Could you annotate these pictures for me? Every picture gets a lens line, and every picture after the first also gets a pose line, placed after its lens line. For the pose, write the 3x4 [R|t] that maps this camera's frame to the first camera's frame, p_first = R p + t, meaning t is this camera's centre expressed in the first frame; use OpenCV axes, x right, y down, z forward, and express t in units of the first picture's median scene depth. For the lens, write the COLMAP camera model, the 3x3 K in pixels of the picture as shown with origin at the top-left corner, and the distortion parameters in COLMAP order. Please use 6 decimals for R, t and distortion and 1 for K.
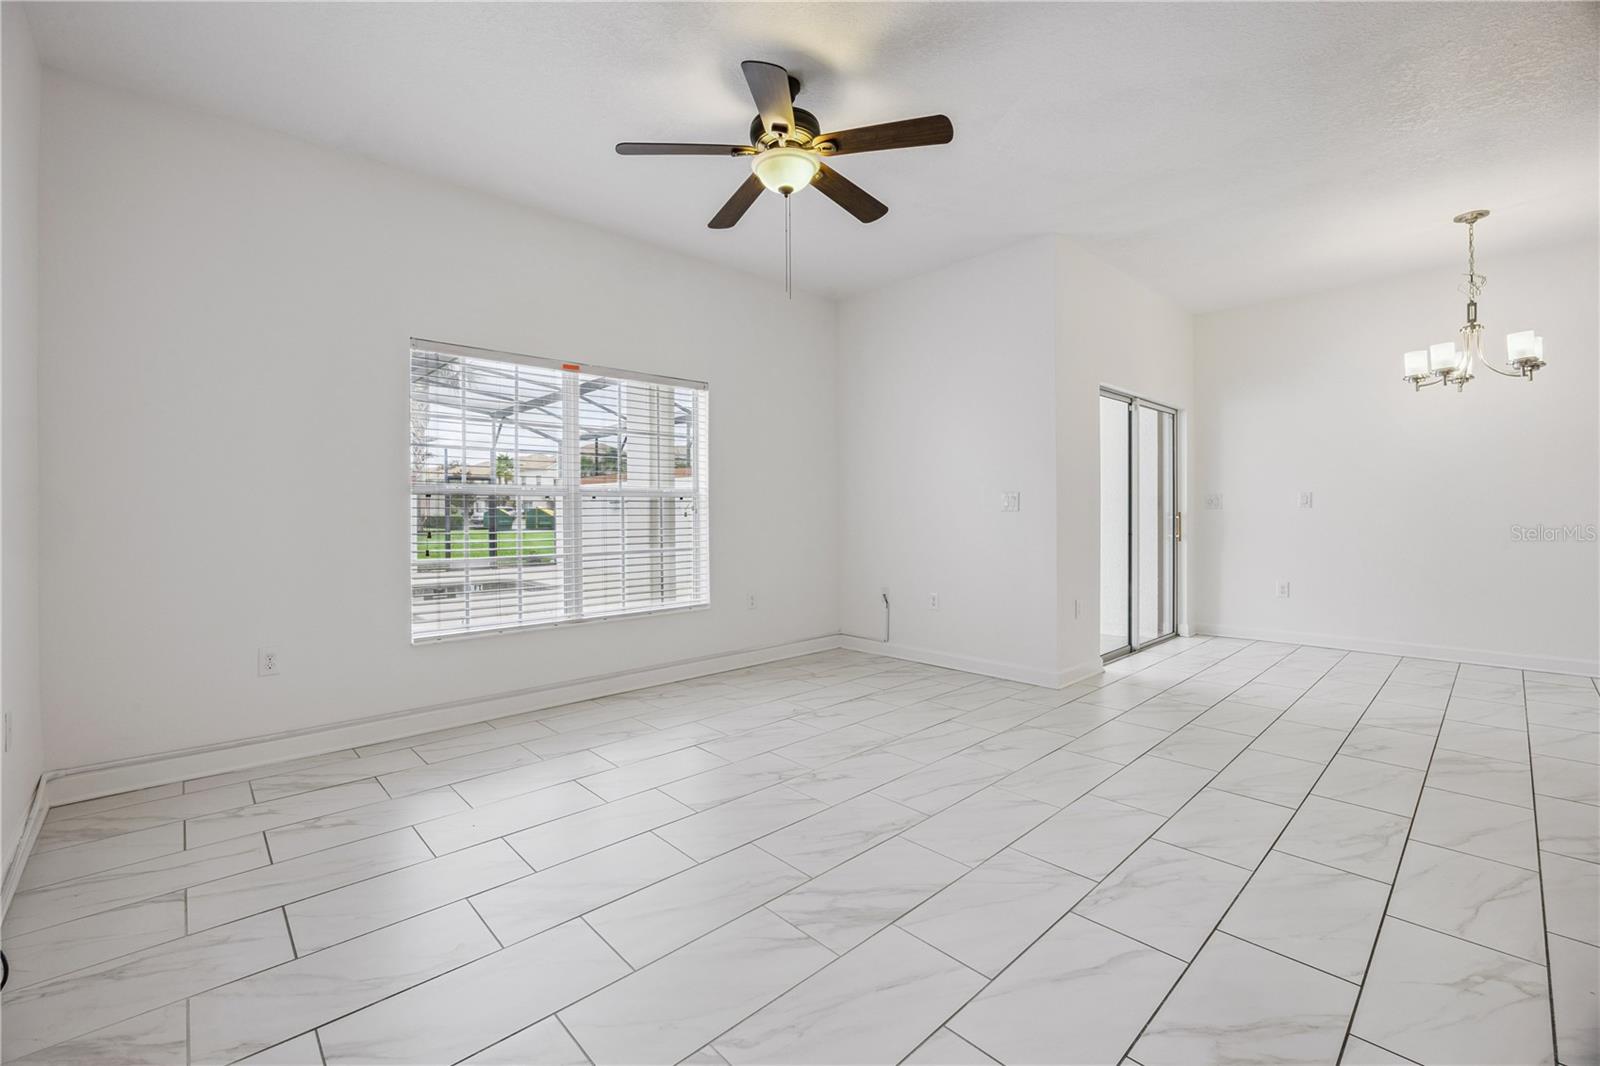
lens RADIAL K [[677.2, 0, 797.3], [0, 677.2, 518.0], [0, 0, 1]] dist [-0.008512, -0.000636]
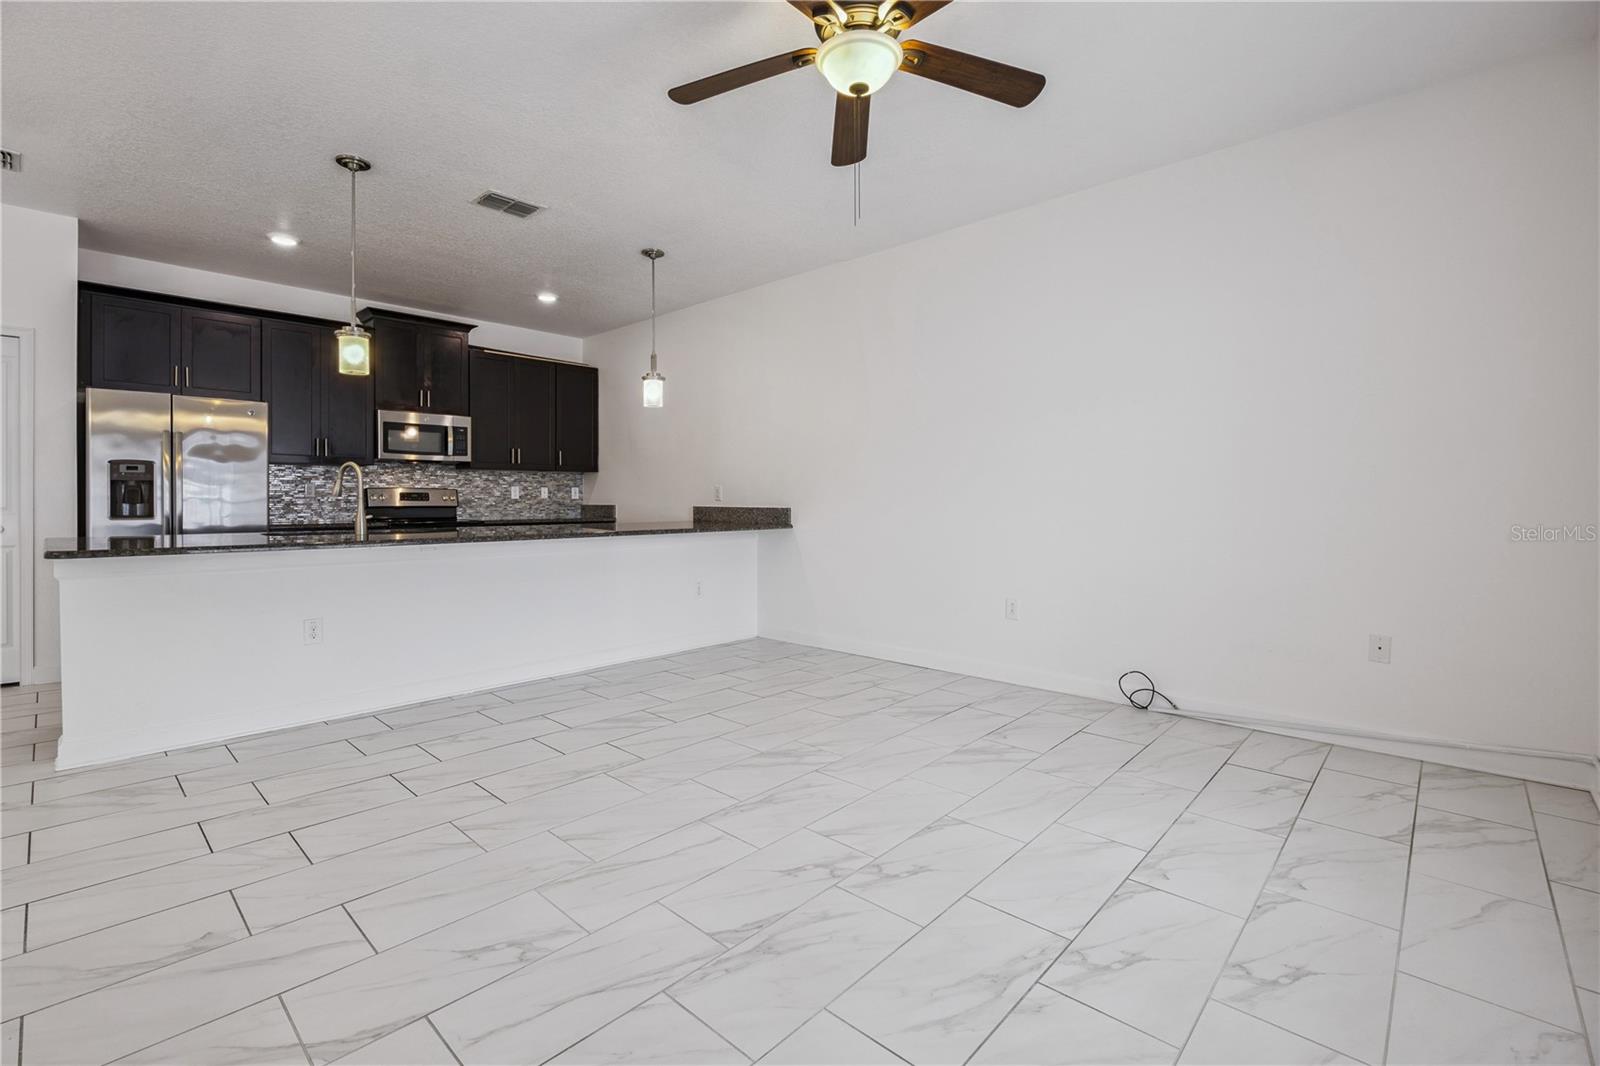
lens RADIAL K [[709.6, 0, 794.6], [0, 709.6, 504.3], [0, 0, 1]] dist [-0.014879, 0.000742]
pose [[-0.997768, 0.007479, -0.066350, 0.092460], [0.006339, 0.999829, 0.017373, -0.012920], [0.066468, 0.016913, -0.997645, 1.445886]]
